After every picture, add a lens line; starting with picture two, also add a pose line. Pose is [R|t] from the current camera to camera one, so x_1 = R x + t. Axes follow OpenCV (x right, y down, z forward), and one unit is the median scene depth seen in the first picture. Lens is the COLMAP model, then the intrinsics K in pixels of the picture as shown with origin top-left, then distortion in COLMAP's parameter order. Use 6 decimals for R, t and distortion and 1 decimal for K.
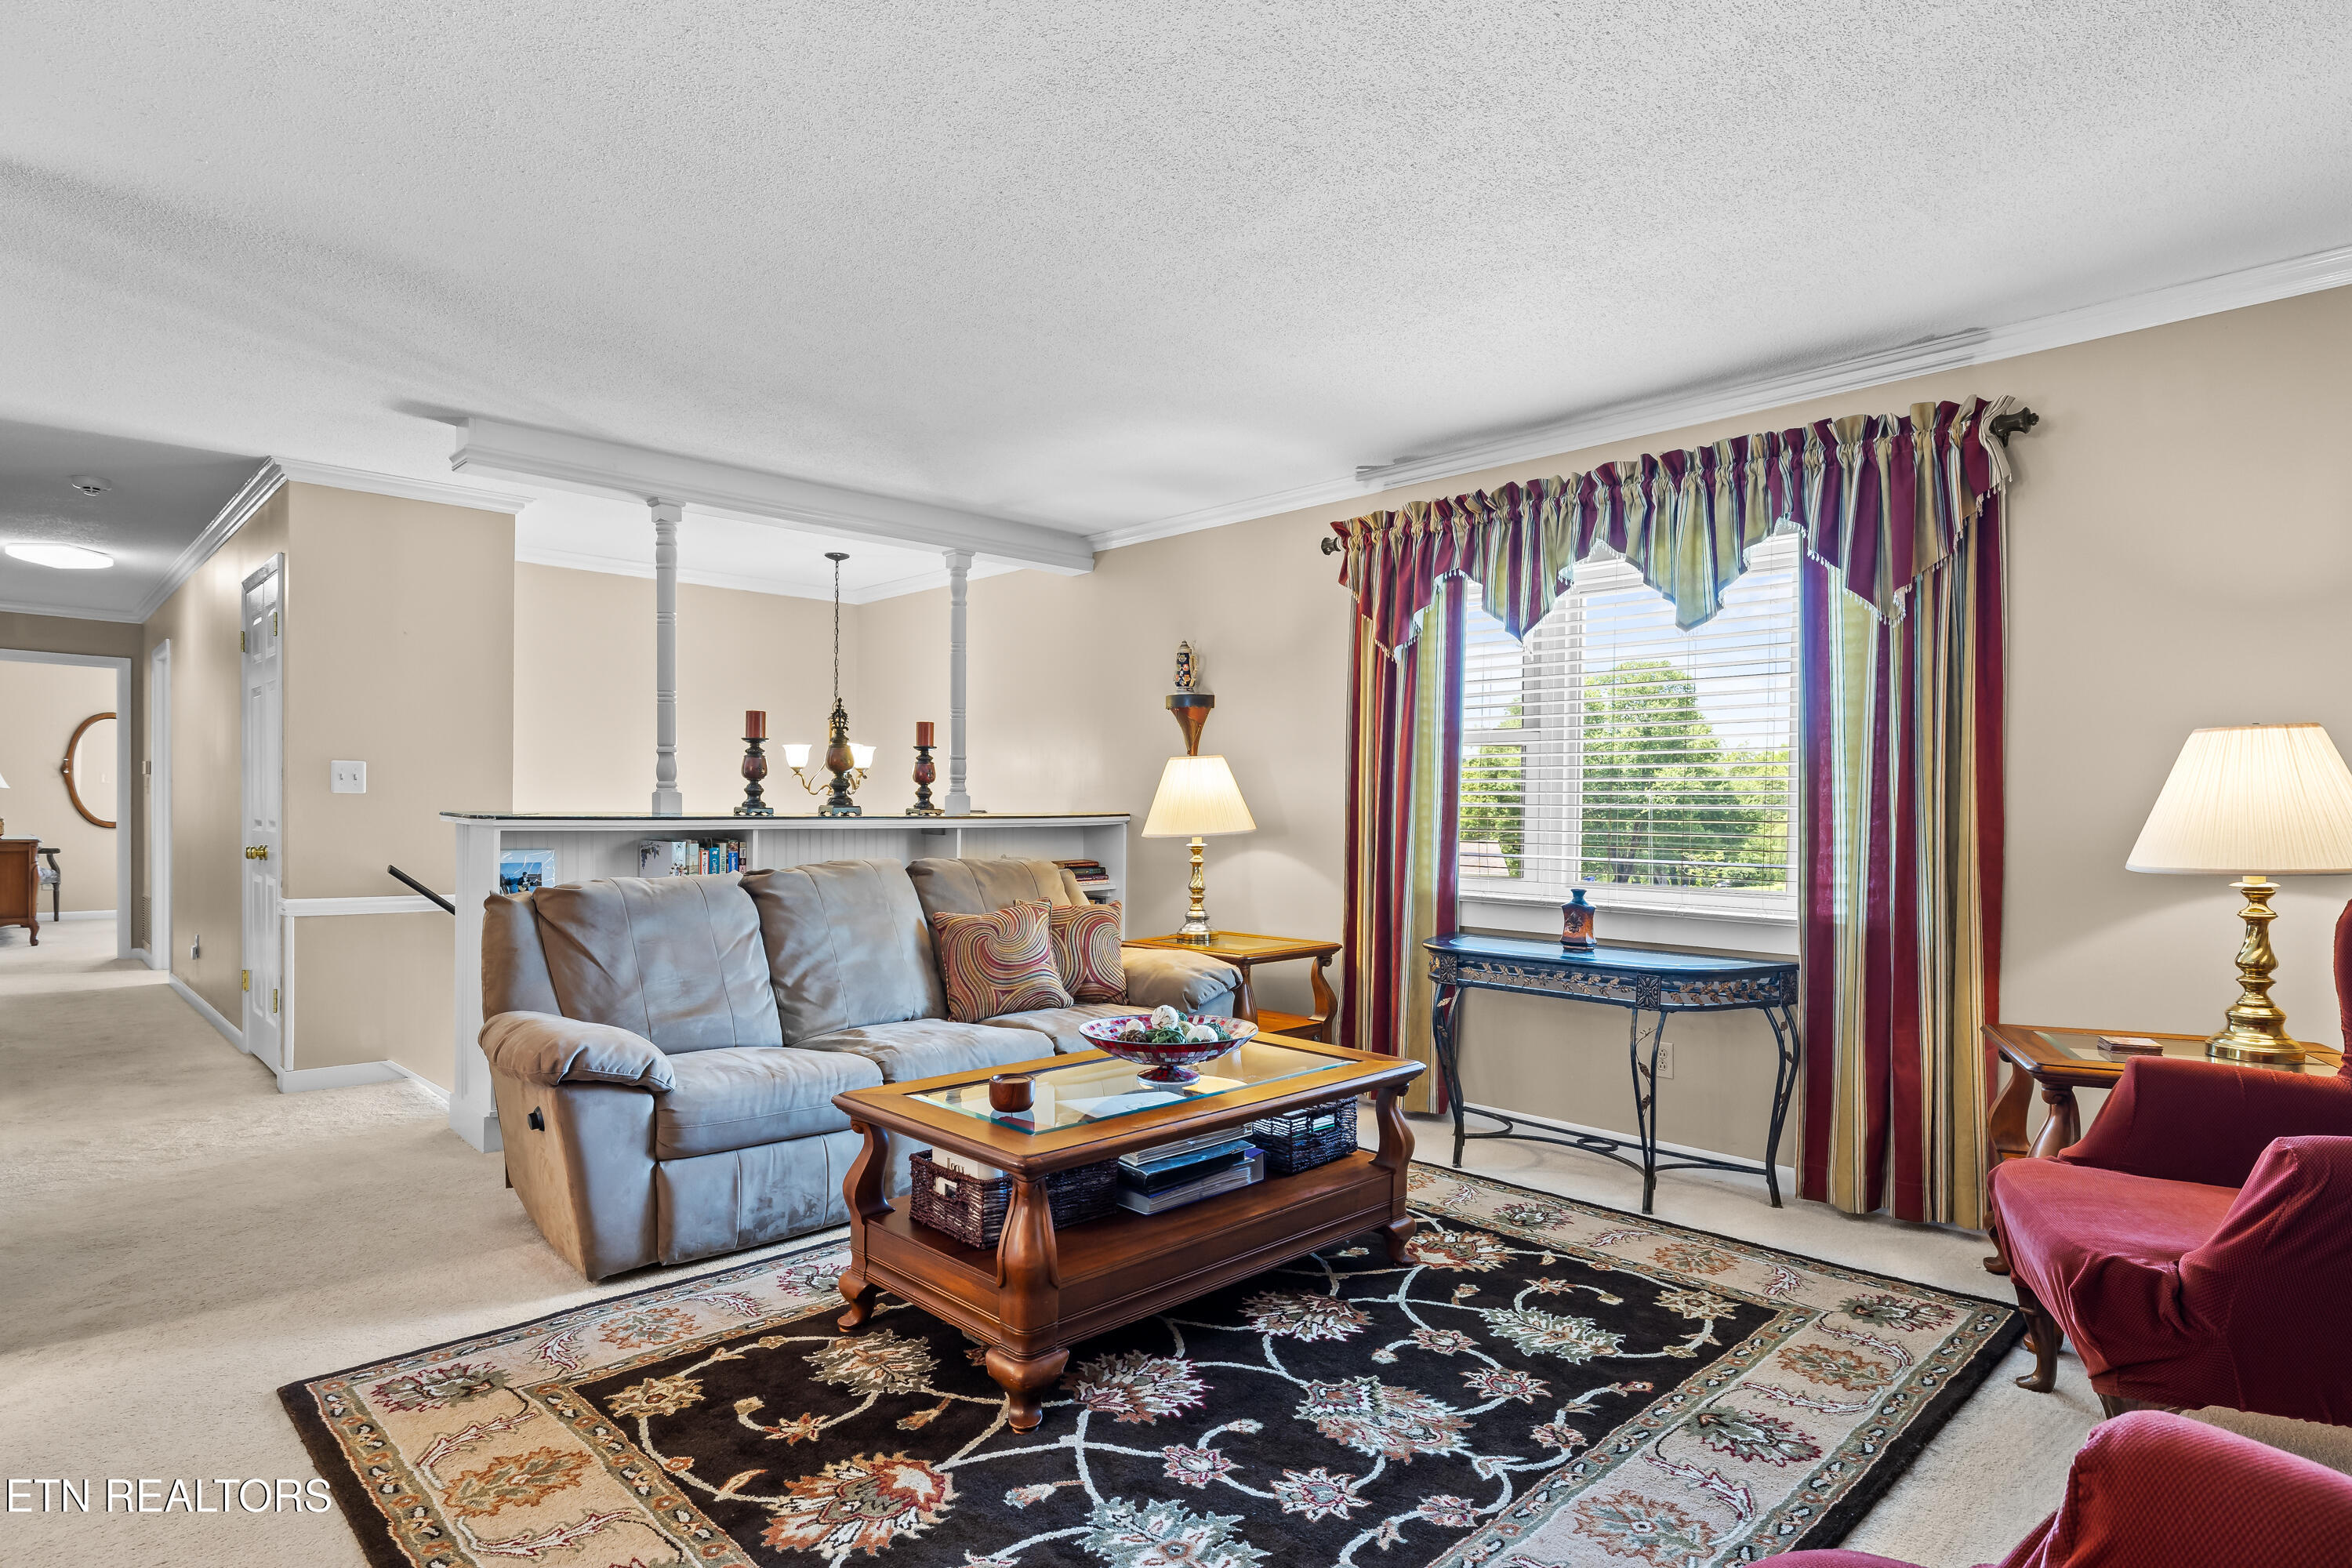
lens RADIAL K [[1269.6, 0, 1180.5], [0, 1269.6, 815.5], [0, 0, 1]] dist [0.000185, -0.000215]
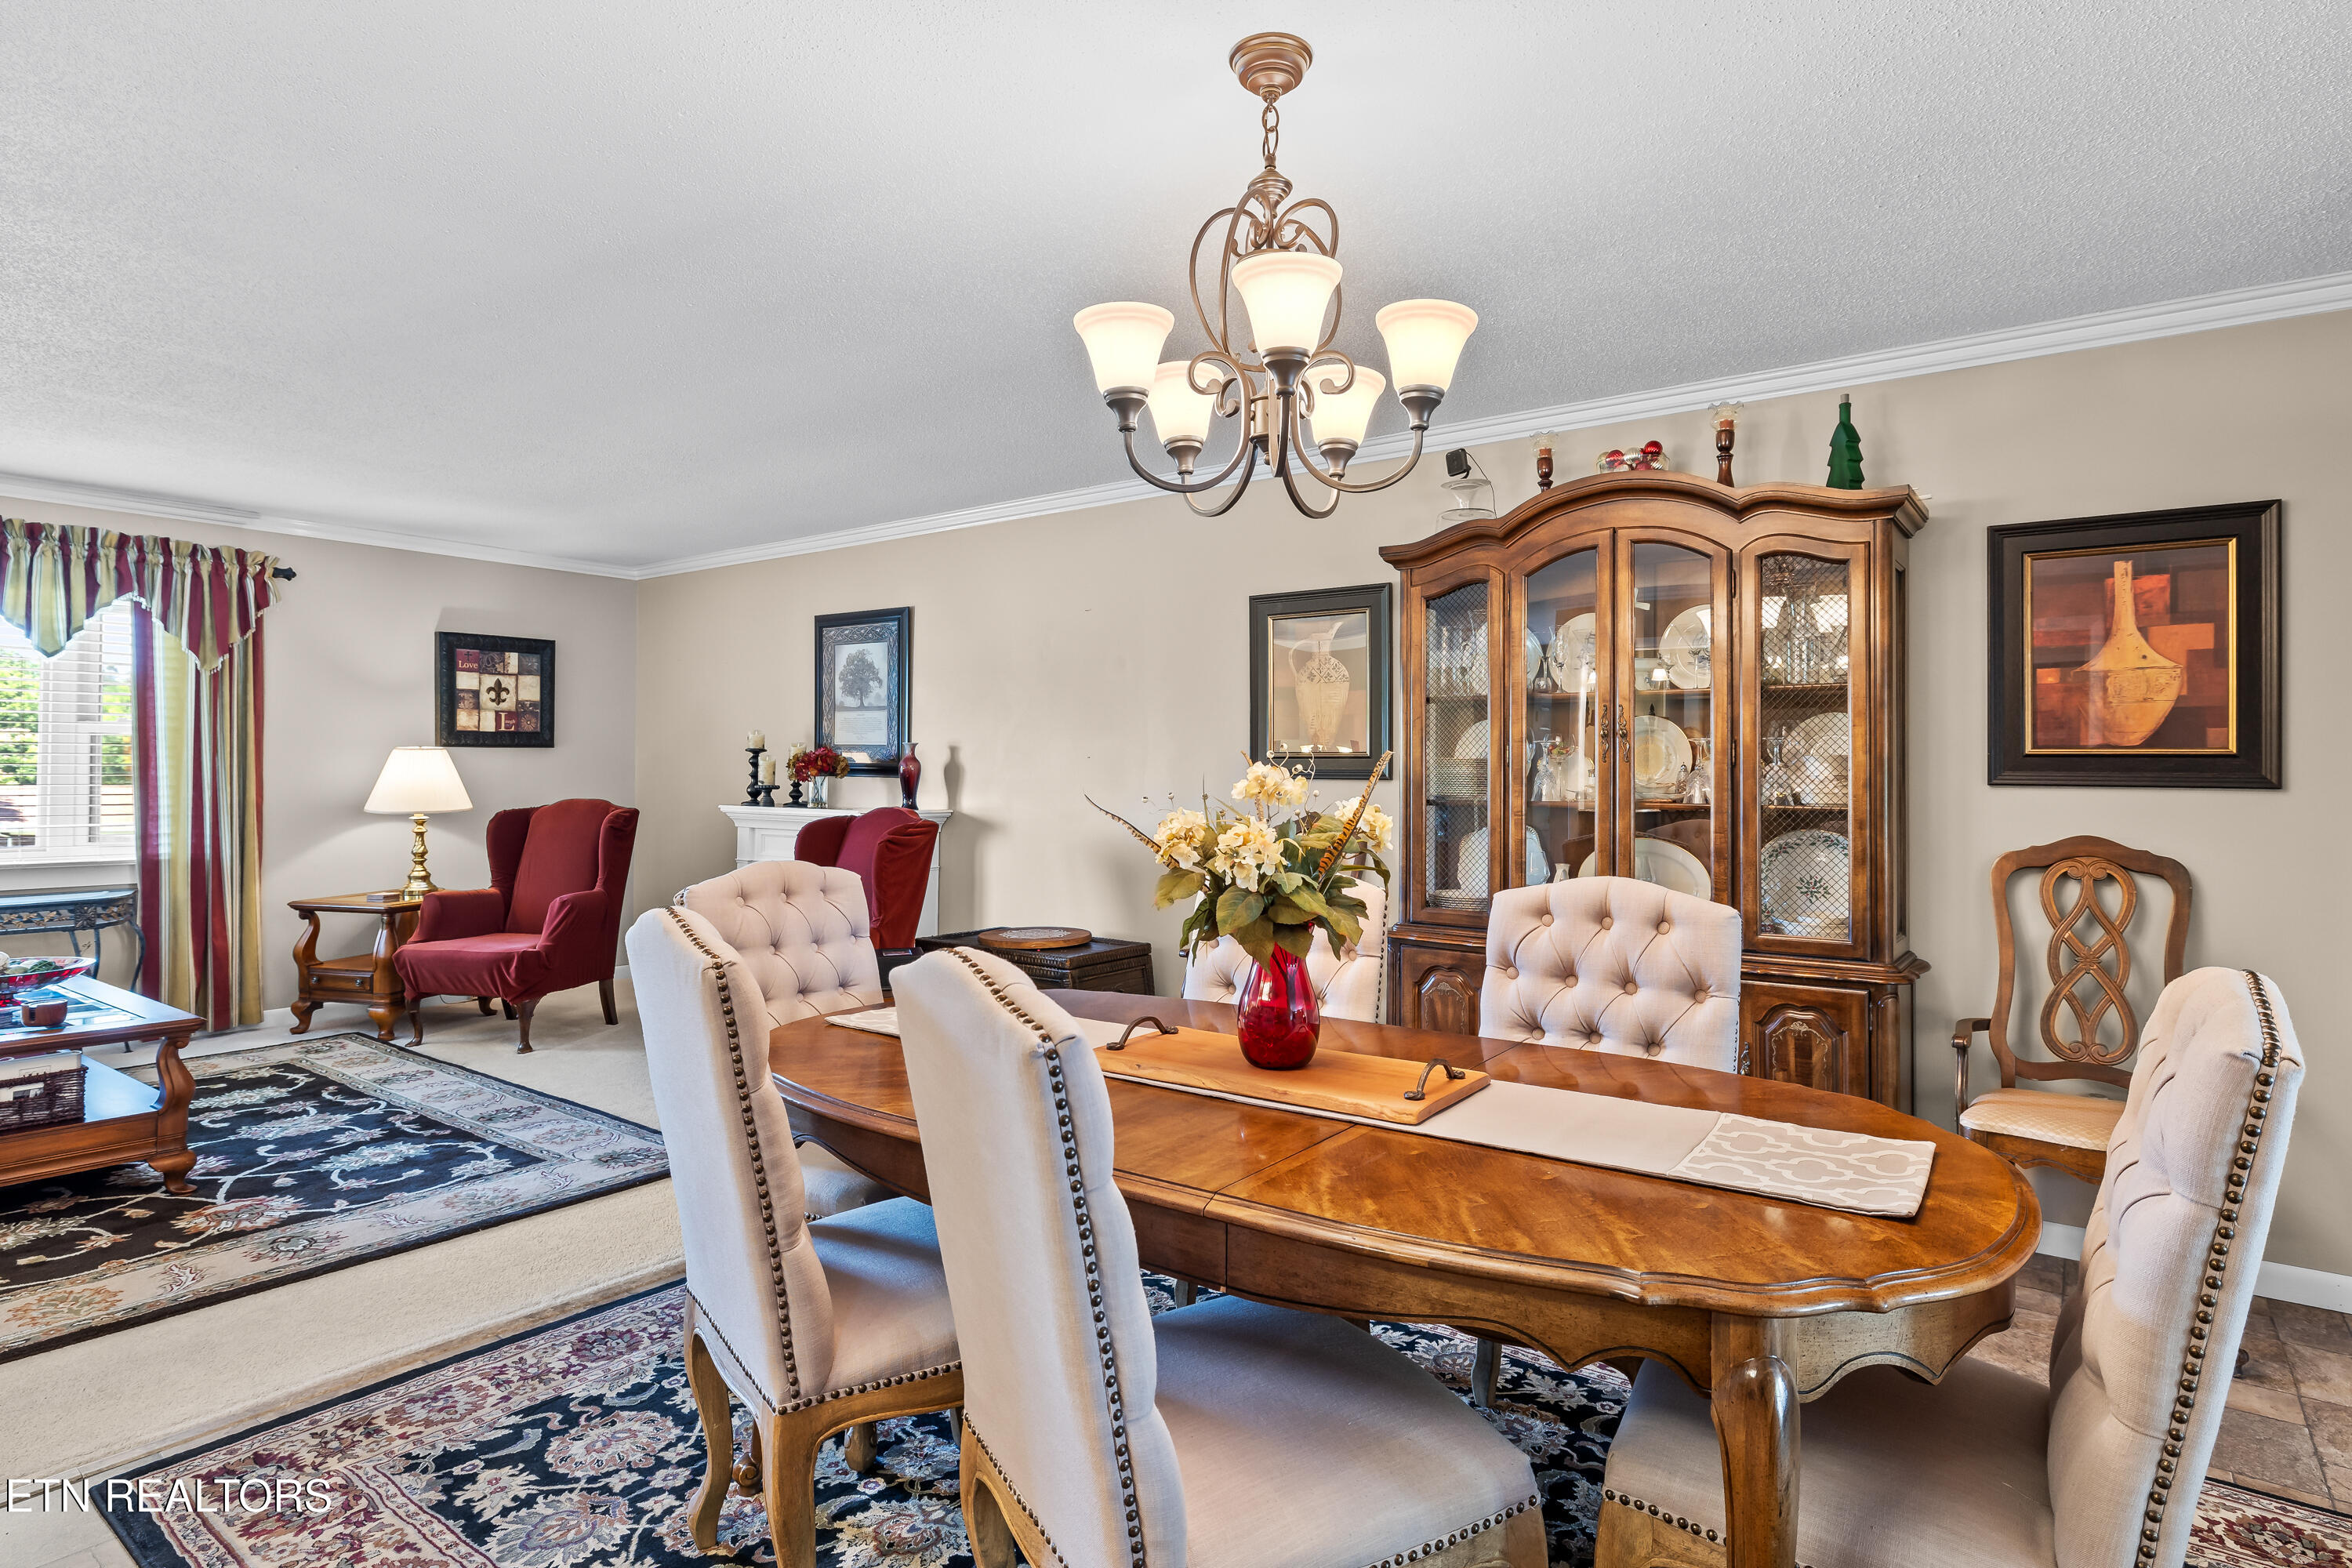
lens RADIAL K [[1231.7, 0, 1176.0], [0, 1231.7, 784.0], [0, 0, 1]] dist [0.002596, 0.000358]
pose [[-0.165877, -0.019780, 0.985948, -1.534143], [-0.001361, 0.999802, 0.019829, -0.050274], [-0.986146, 0.001948, -0.165871, 0.030547]]
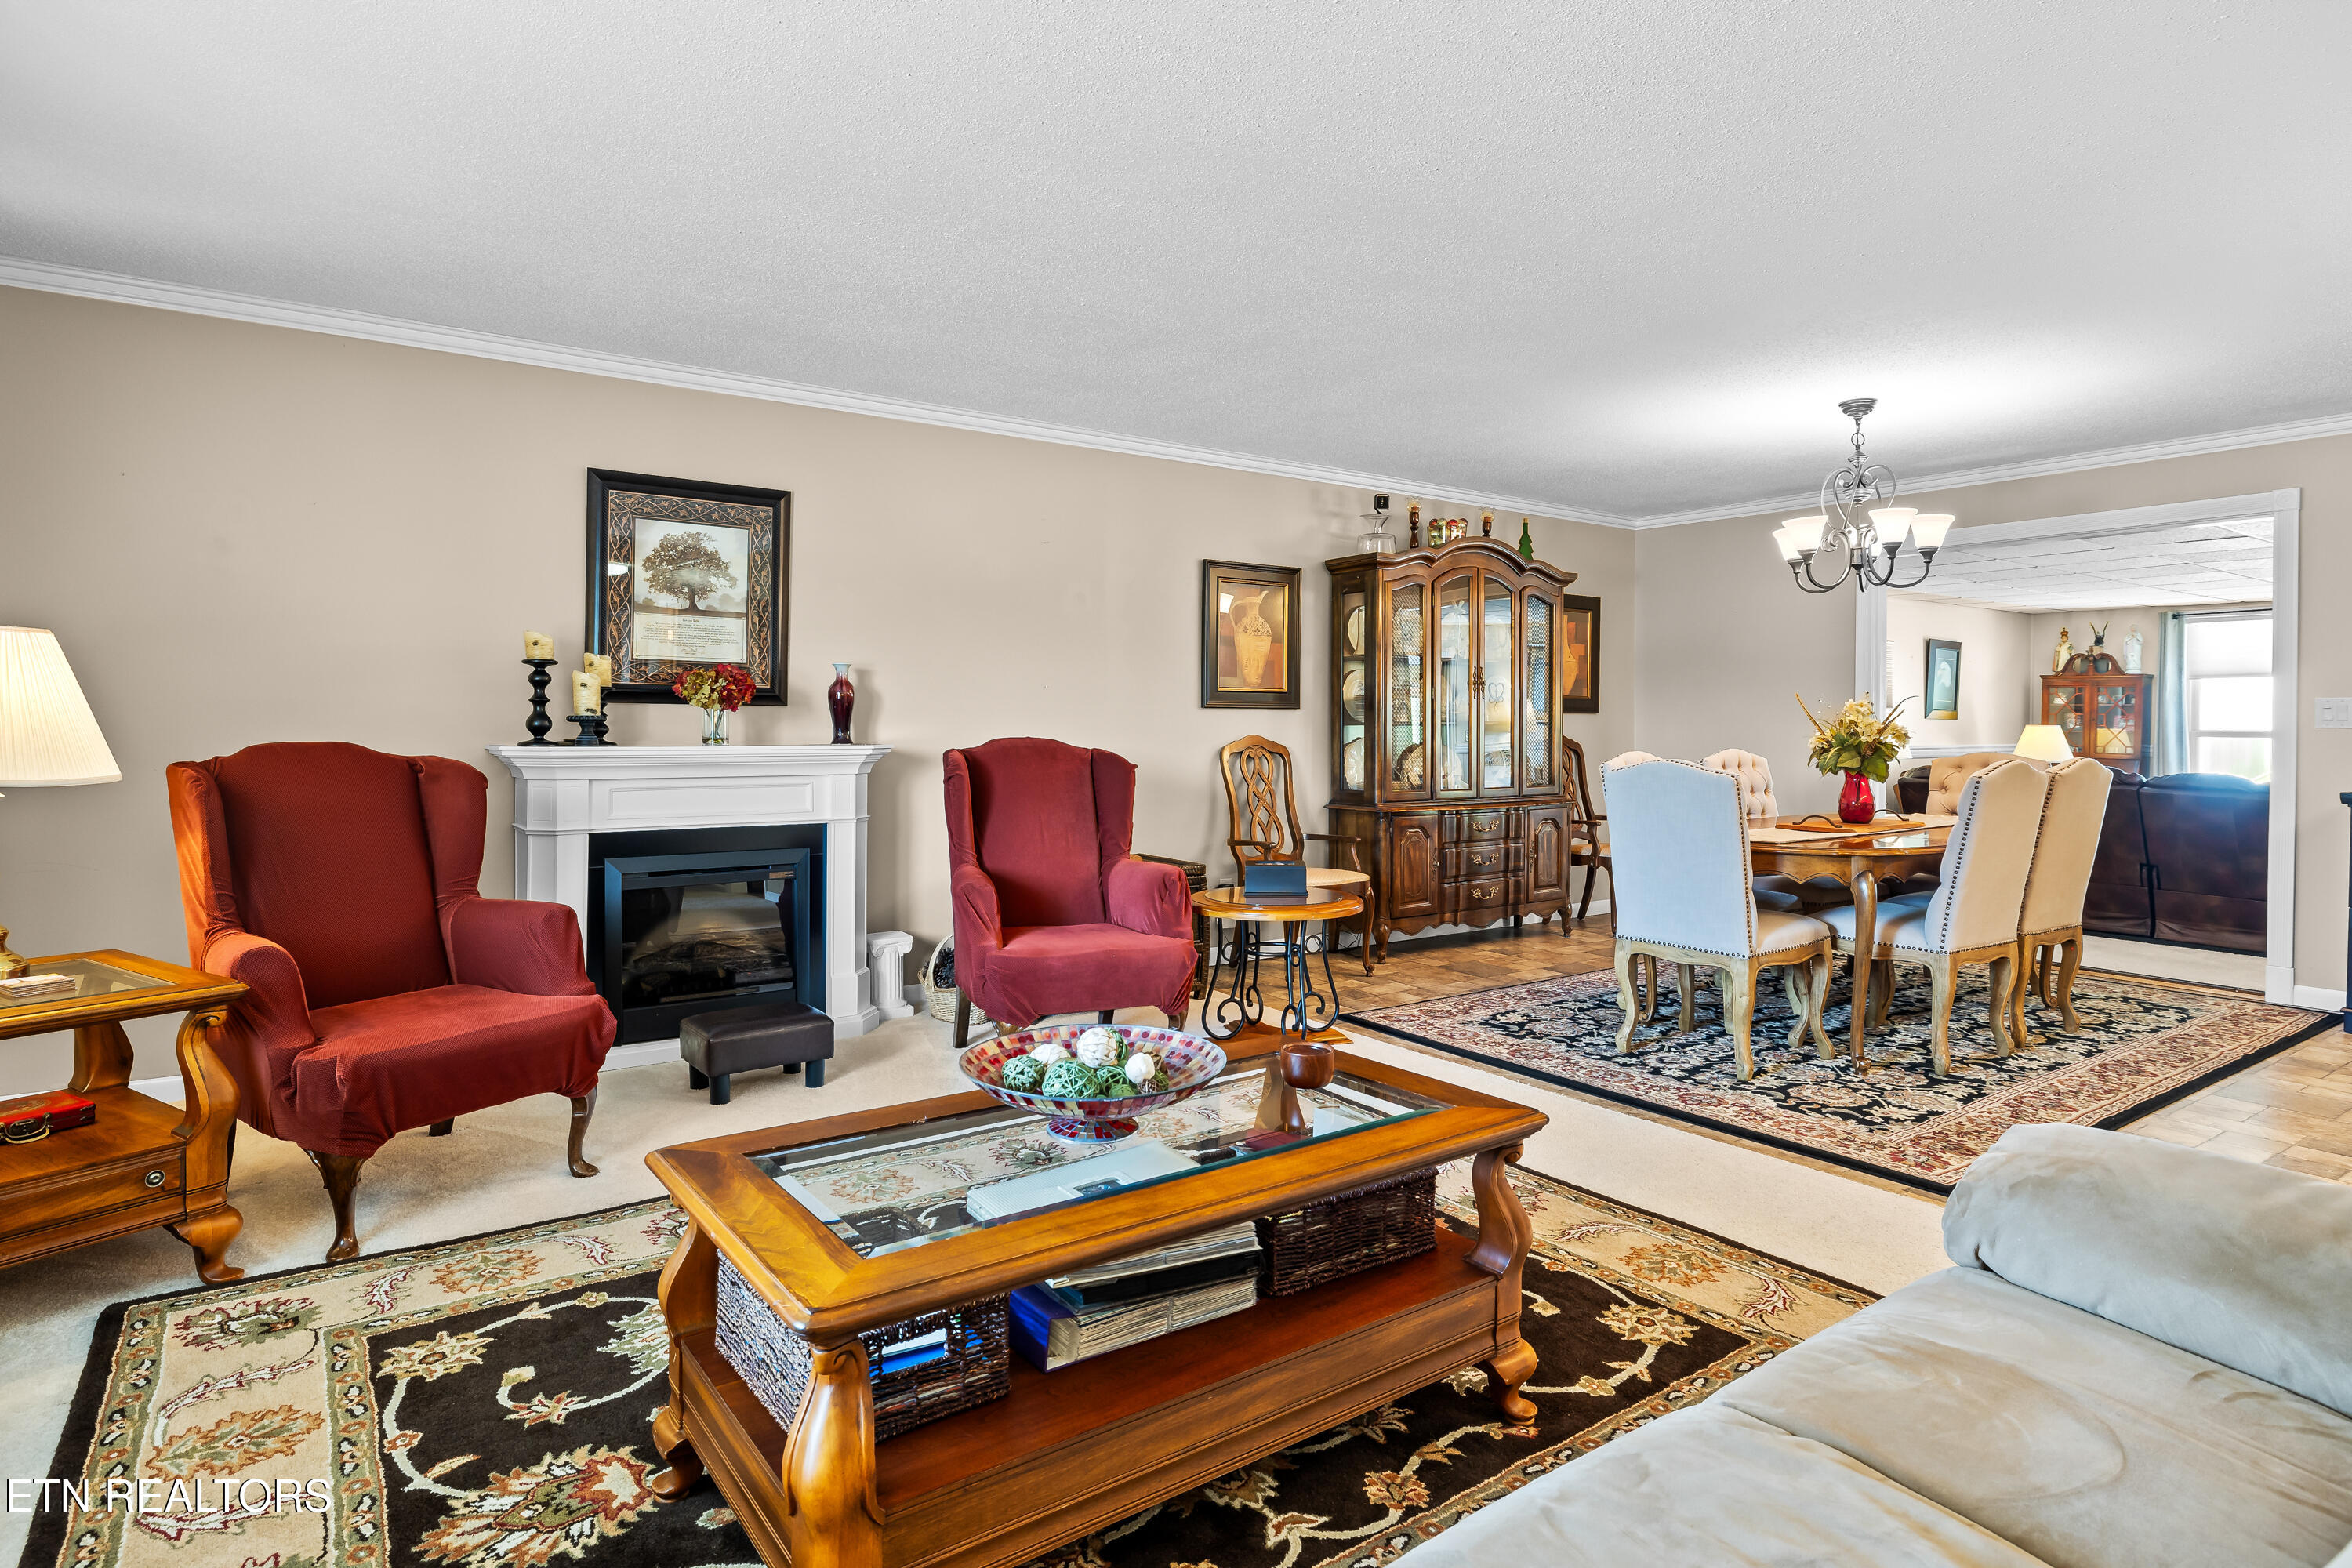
lens RADIAL K [[1252.0, 0, 1171.5], [0, 1252.0, 765.6], [0, 0, 1]] dist [-0.000471, -0.000120]
pose [[-0.987802, -0.019685, 0.154466, -0.159798], [-0.013160, 0.998982, 0.043151, -0.018660], [-0.155158, 0.040592, -0.987055, 1.745348]]
